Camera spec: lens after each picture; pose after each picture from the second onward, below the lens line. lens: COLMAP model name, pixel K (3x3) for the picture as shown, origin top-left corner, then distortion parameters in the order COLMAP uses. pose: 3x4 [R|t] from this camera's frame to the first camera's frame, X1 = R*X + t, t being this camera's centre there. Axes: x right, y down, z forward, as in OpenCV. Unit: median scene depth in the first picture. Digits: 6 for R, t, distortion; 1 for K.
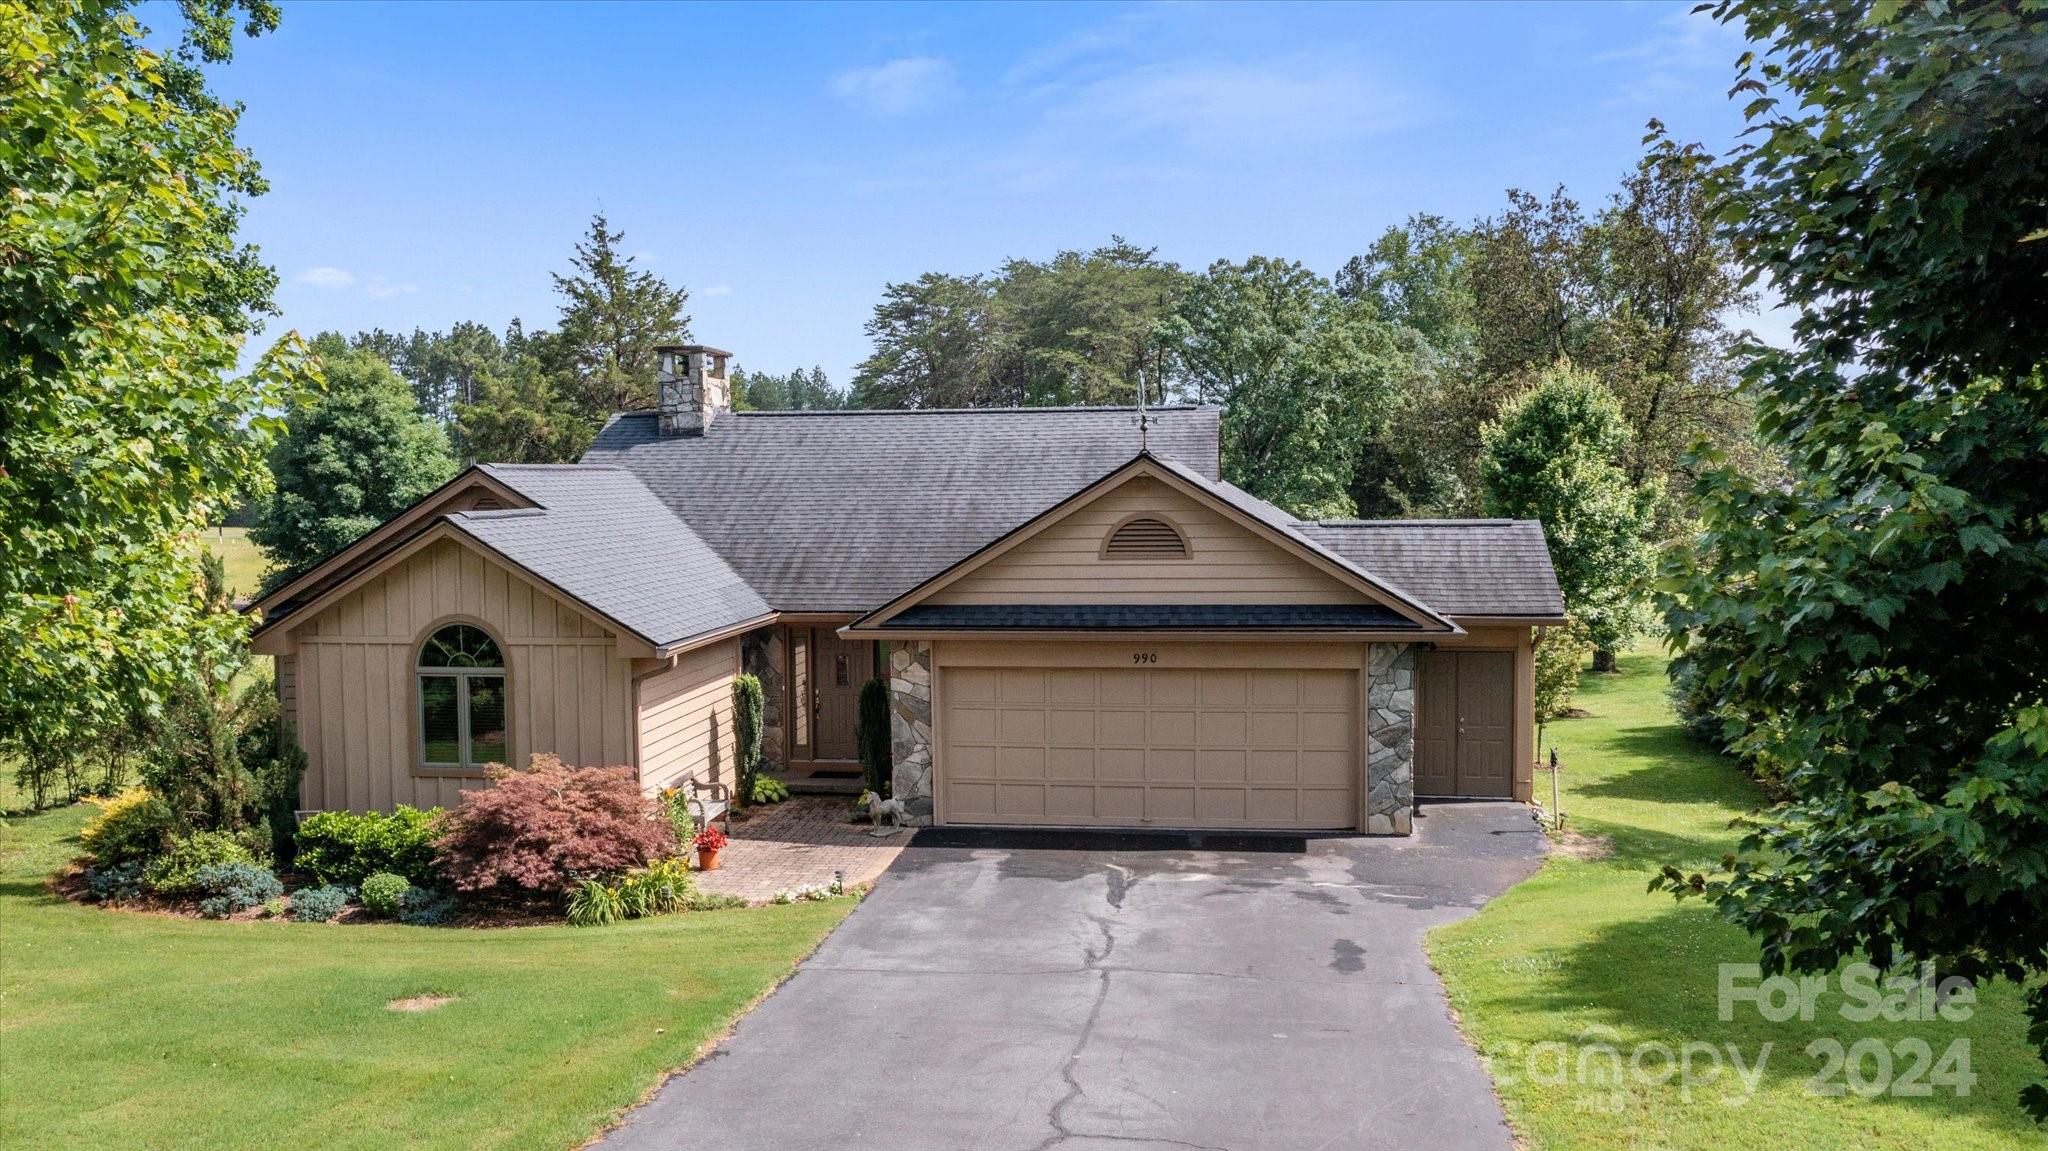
lens RADIAL K [[1547.1, 0, 1022.2], [0, 1547.1, 575.6], [0, 0, 1]] dist [-0.007975, 0.000371]
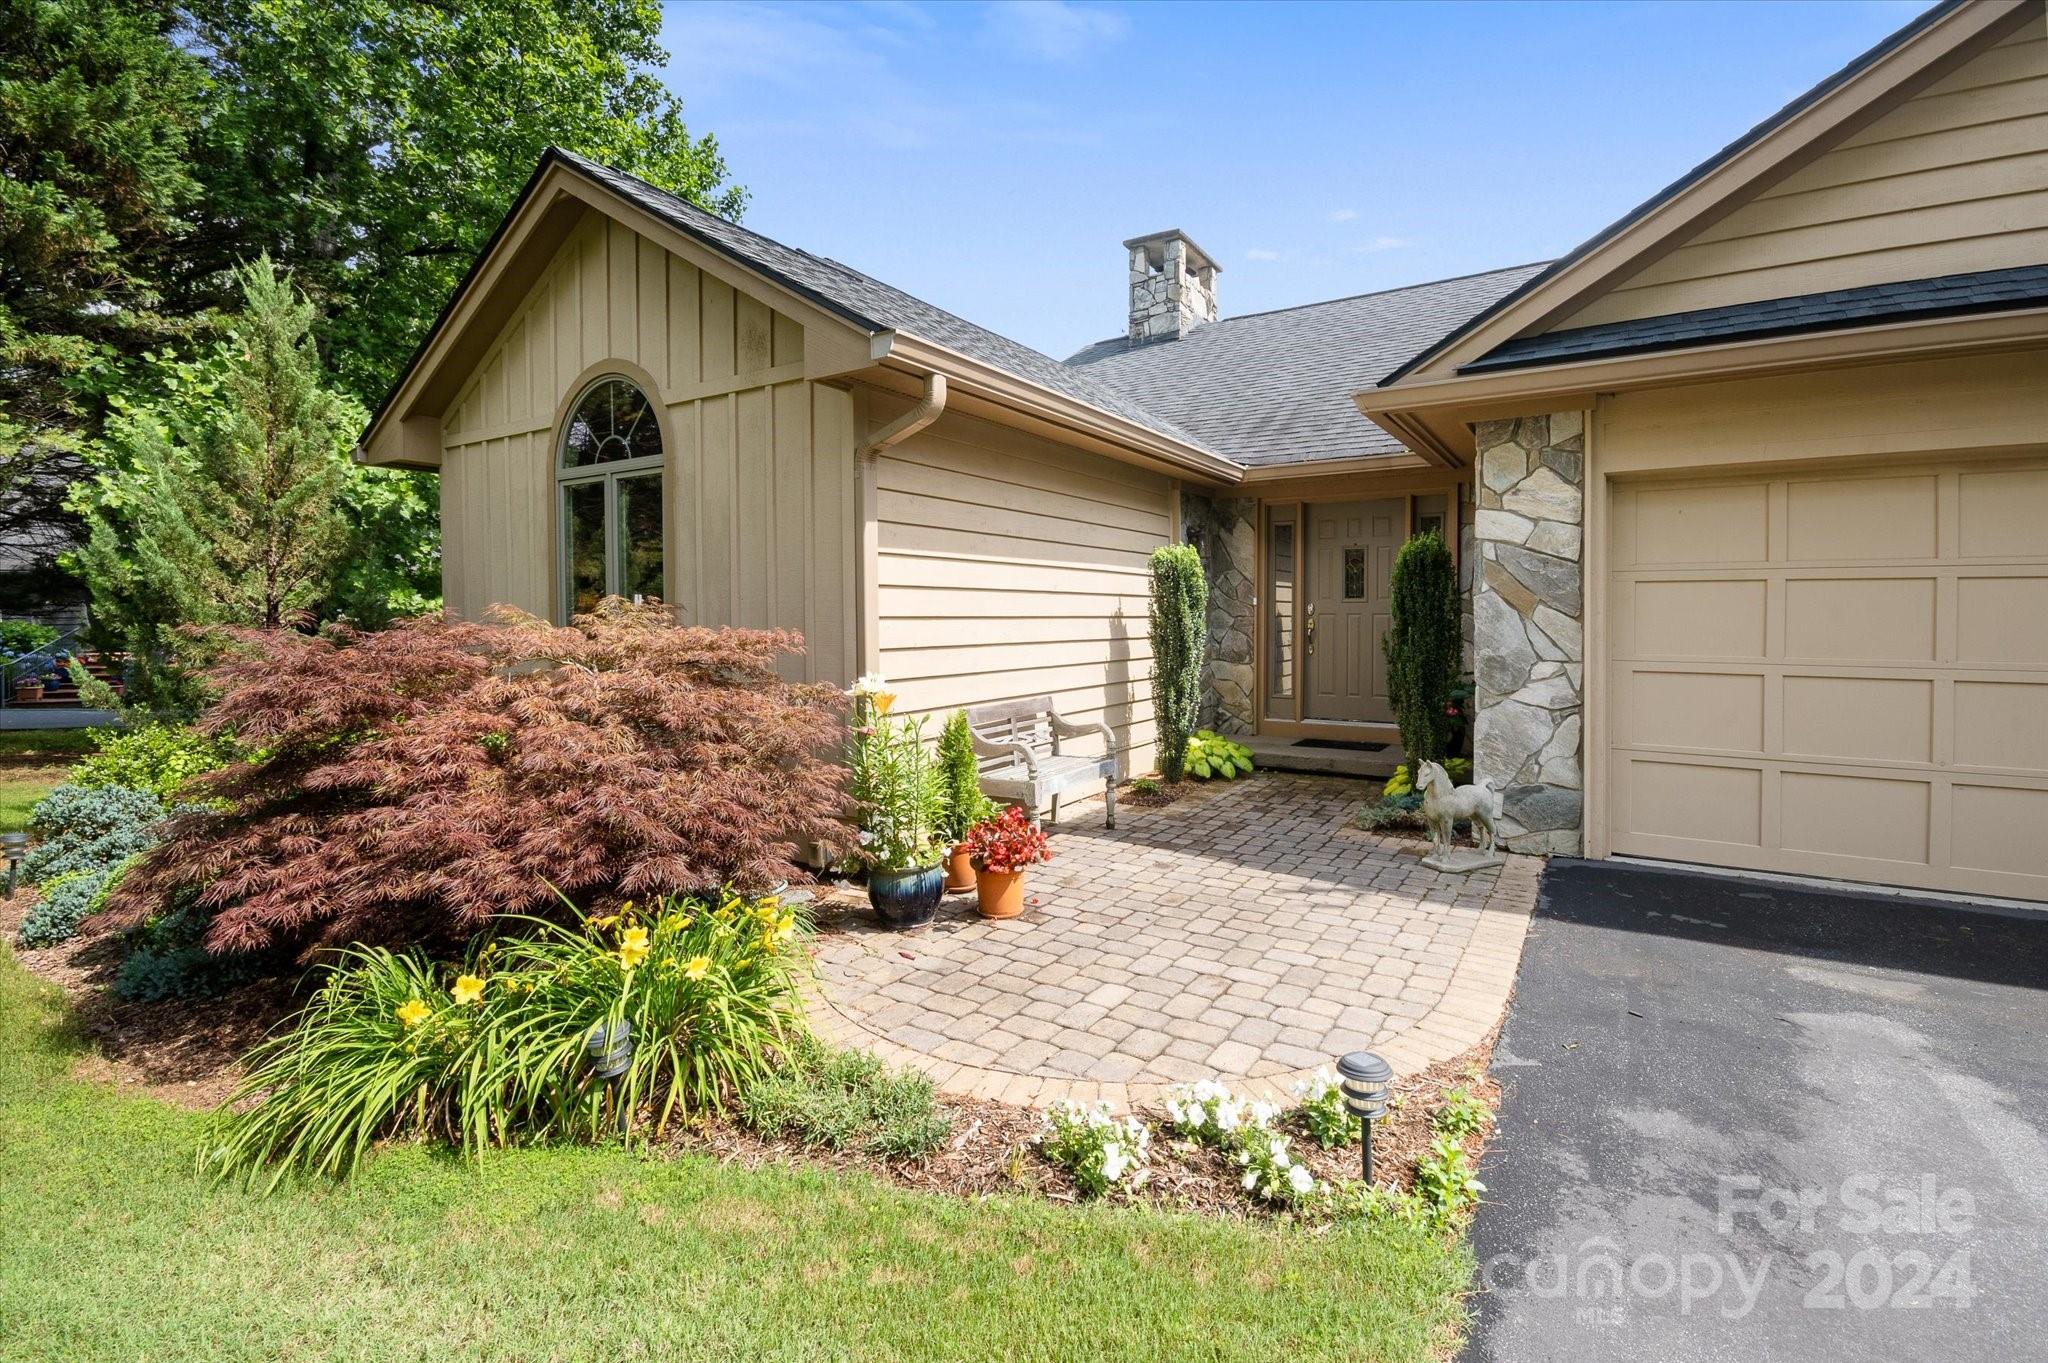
lens RADIAL K [[905.9, 0, 1042.1], [0, 905.9, 639.8], [0, 0, 1]] dist [0.002829, 0.000316]
pose [[0.906541, 0.013675, -0.421895, -0.084667], [-0.028524, 0.999175, -0.028904, 0.110459], [0.421152, 0.038237, 0.906184, 0.691126]]
